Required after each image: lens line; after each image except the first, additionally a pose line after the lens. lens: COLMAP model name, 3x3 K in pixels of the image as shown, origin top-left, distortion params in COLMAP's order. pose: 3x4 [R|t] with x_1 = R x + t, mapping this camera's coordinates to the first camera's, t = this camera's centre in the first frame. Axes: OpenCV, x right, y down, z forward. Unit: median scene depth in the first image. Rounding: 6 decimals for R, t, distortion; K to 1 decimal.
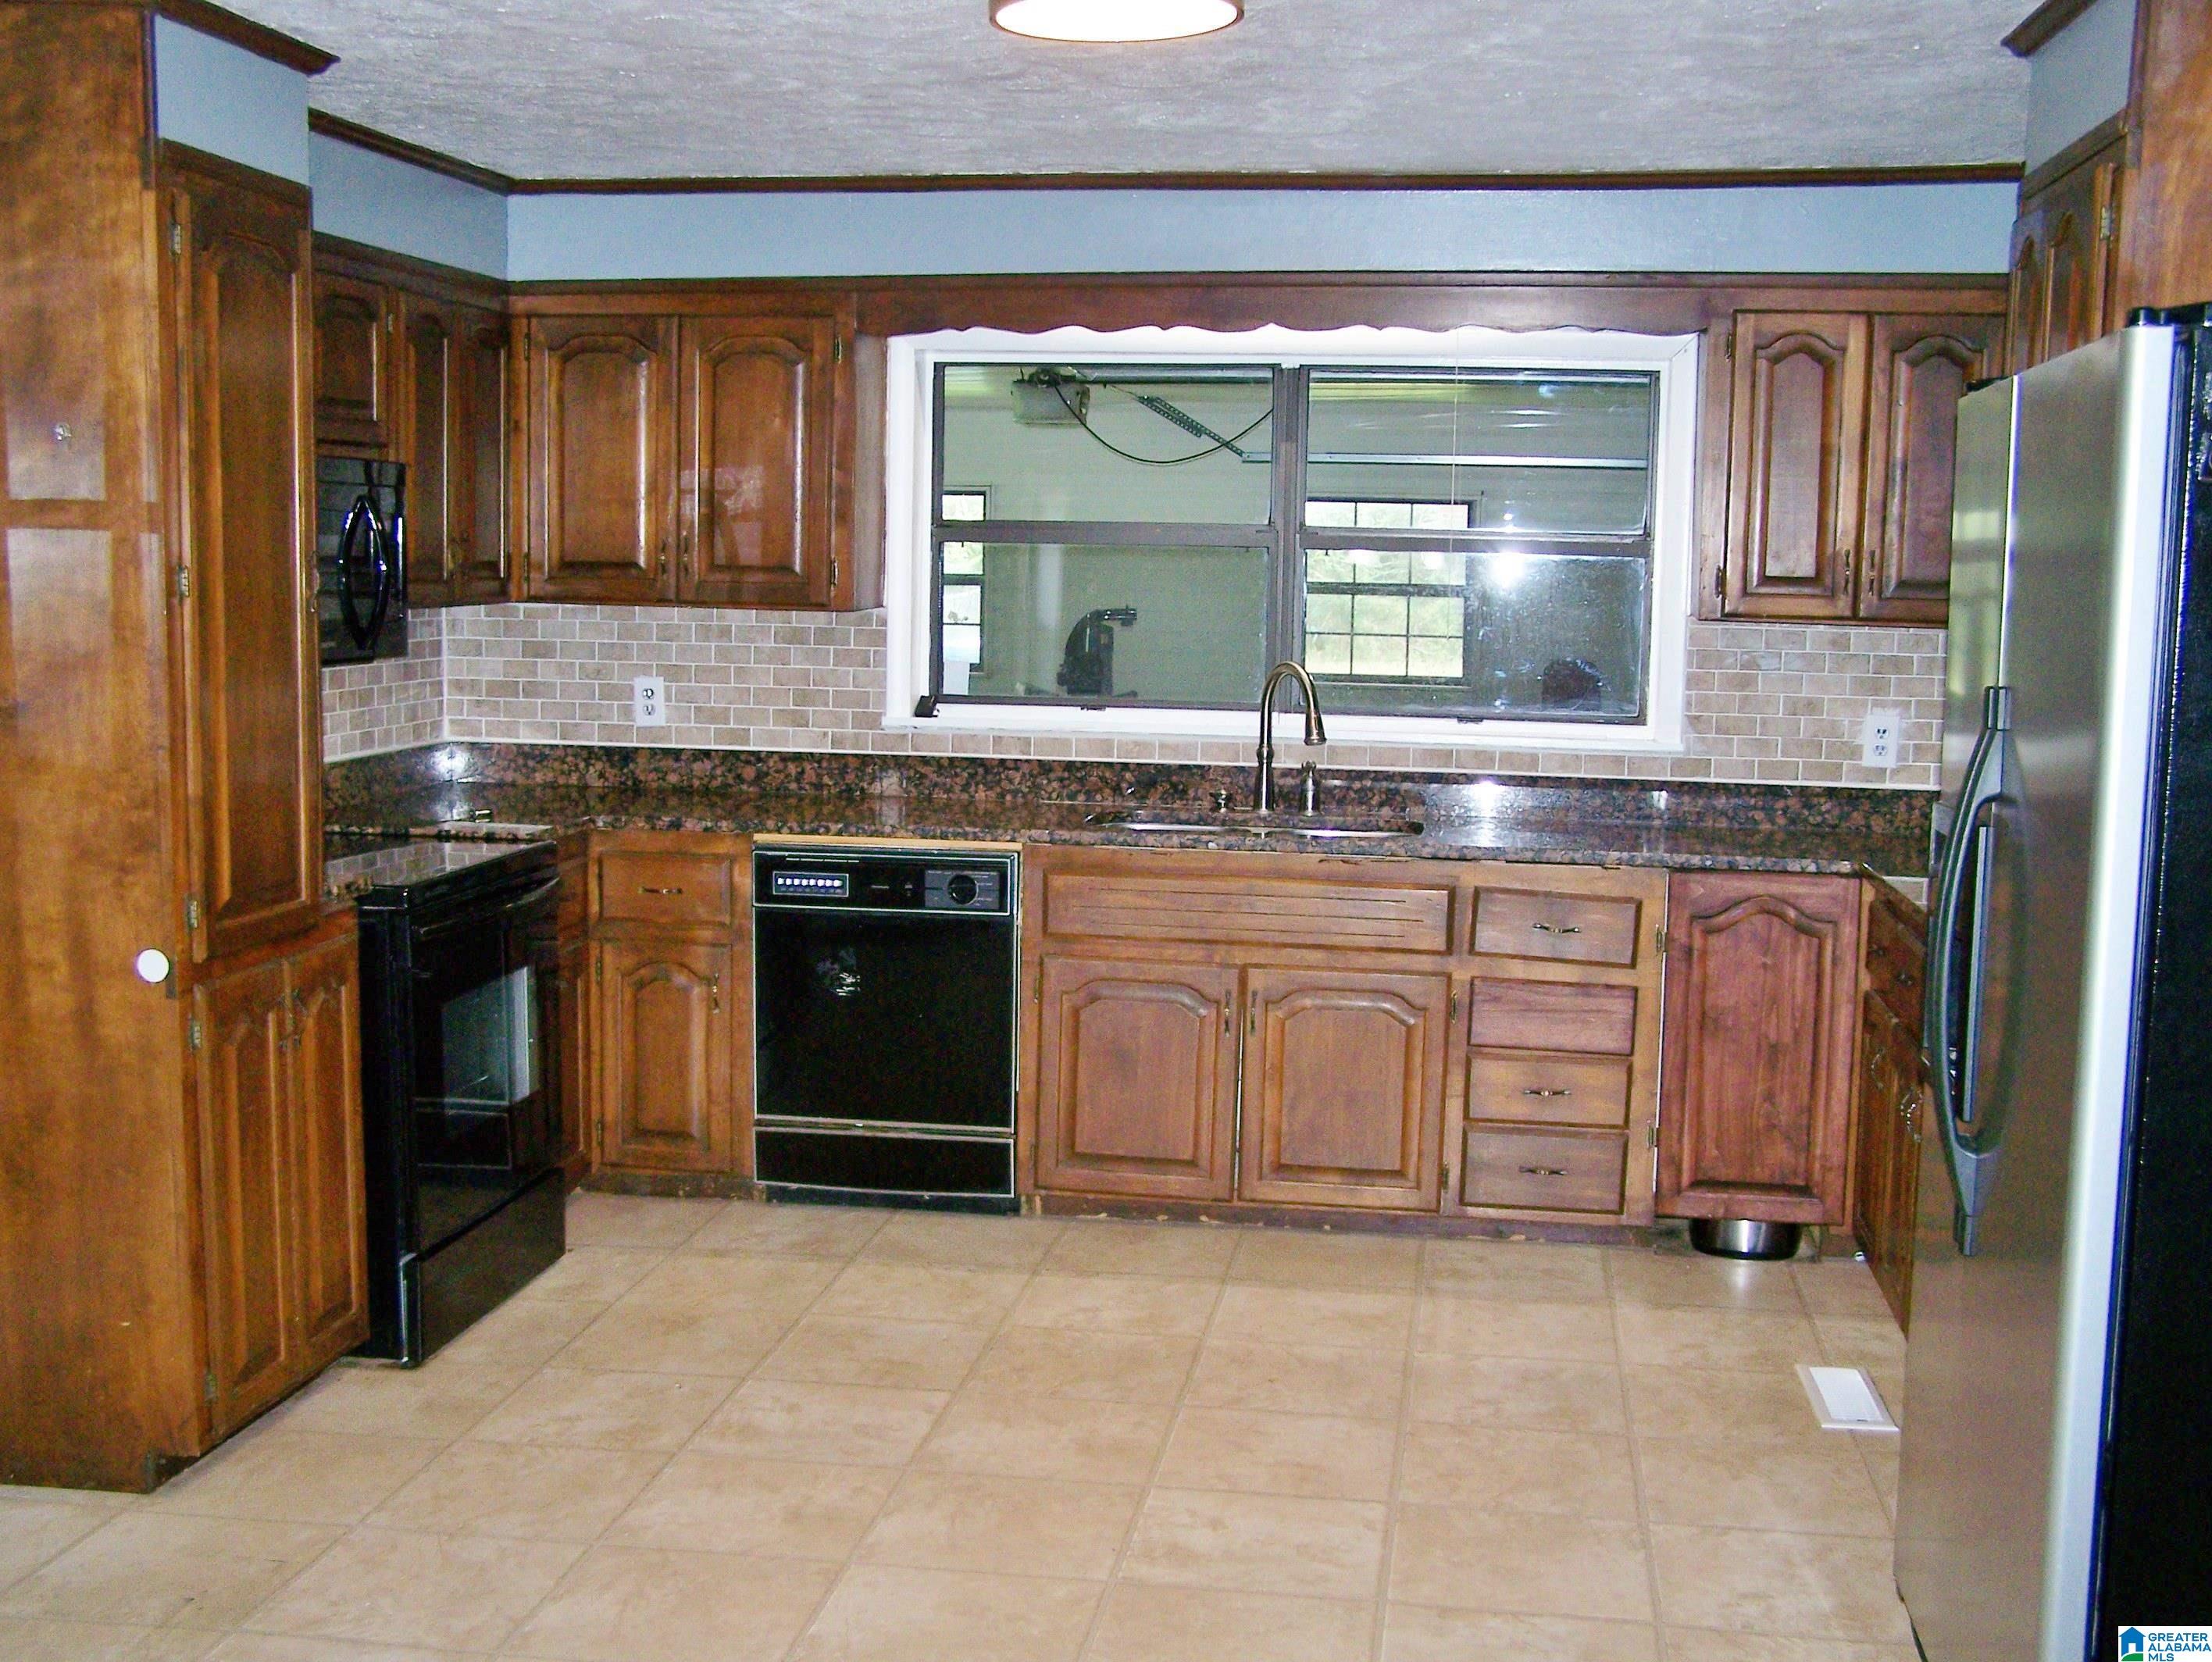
lens RADIAL K [[2563.0, 0, 1106.1], [0, 2563.0, 826.6], [0, 0, 1]] dist [-0.070641, 0.000000]
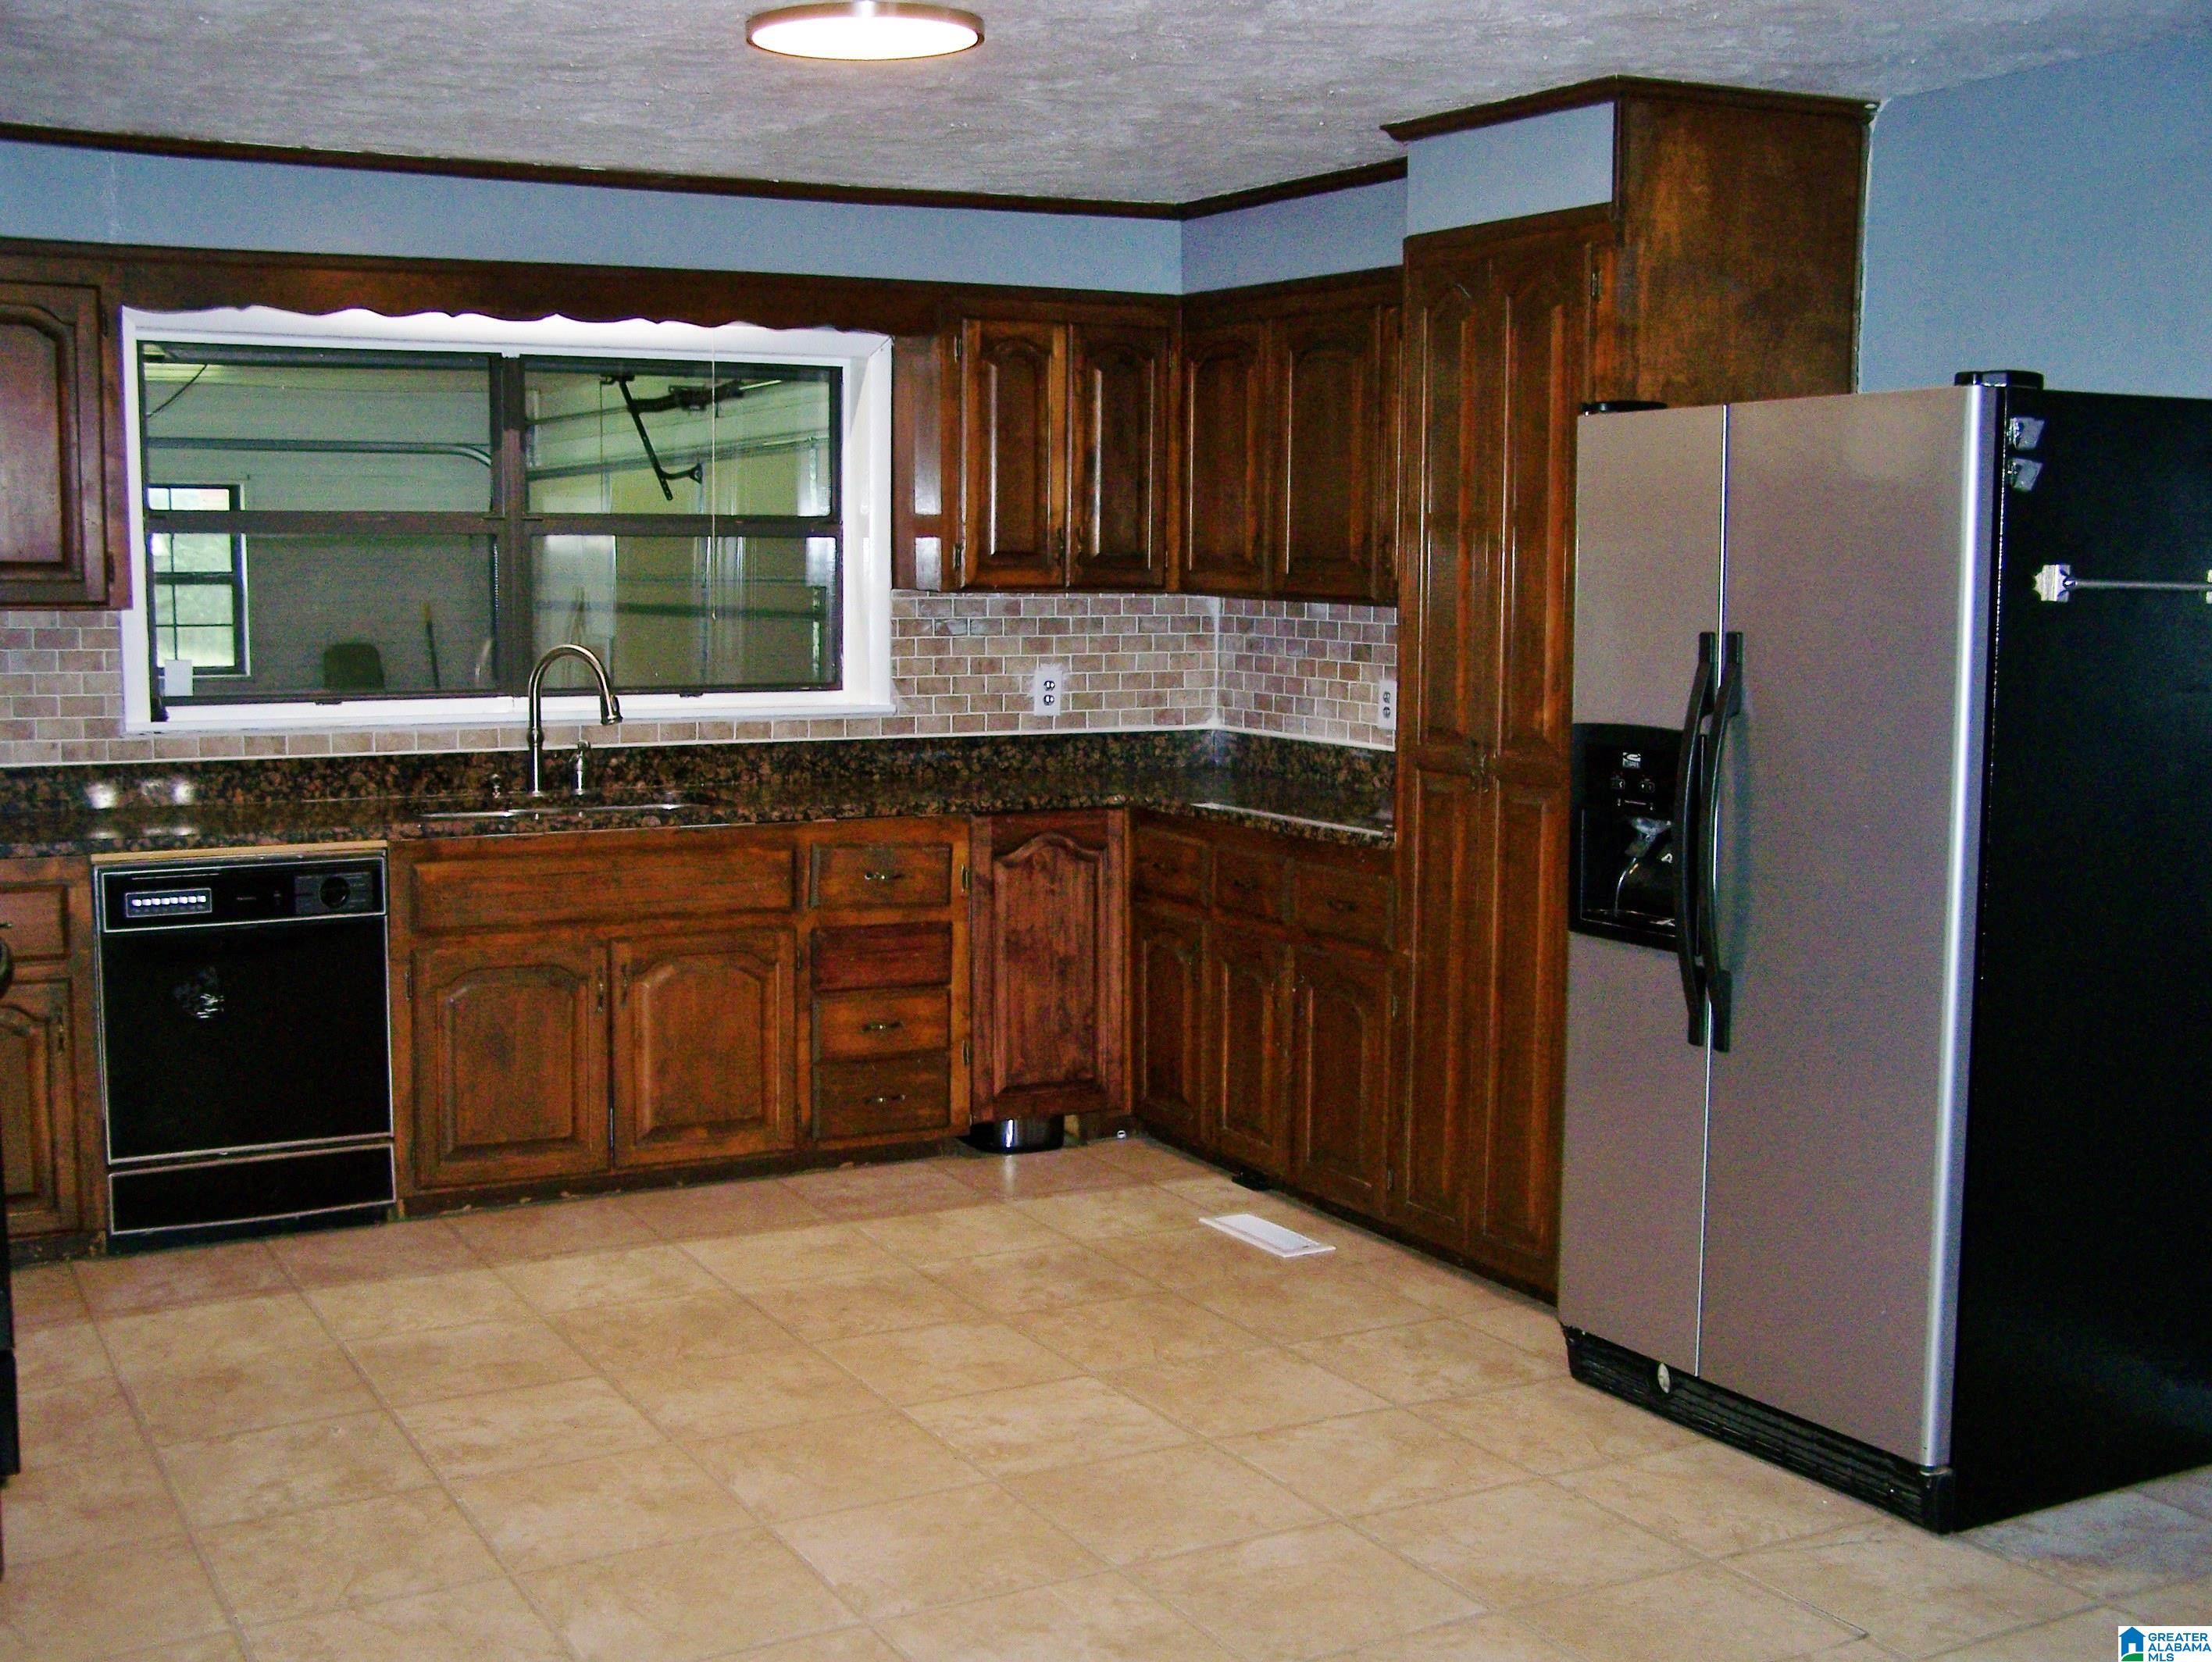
lens RADIAL K [[2563.0, 0, 1025.4], [0, 2563.0, 842.2], [0, 0, 1]] dist [-0.070641, 0.000000]
pose [[0.805710, -0.082631, 0.586518, -0.409852], [0.075075, 0.996482, 0.037258, -0.010748], [-0.587533, 0.014014, 0.809079, 0.070936]]
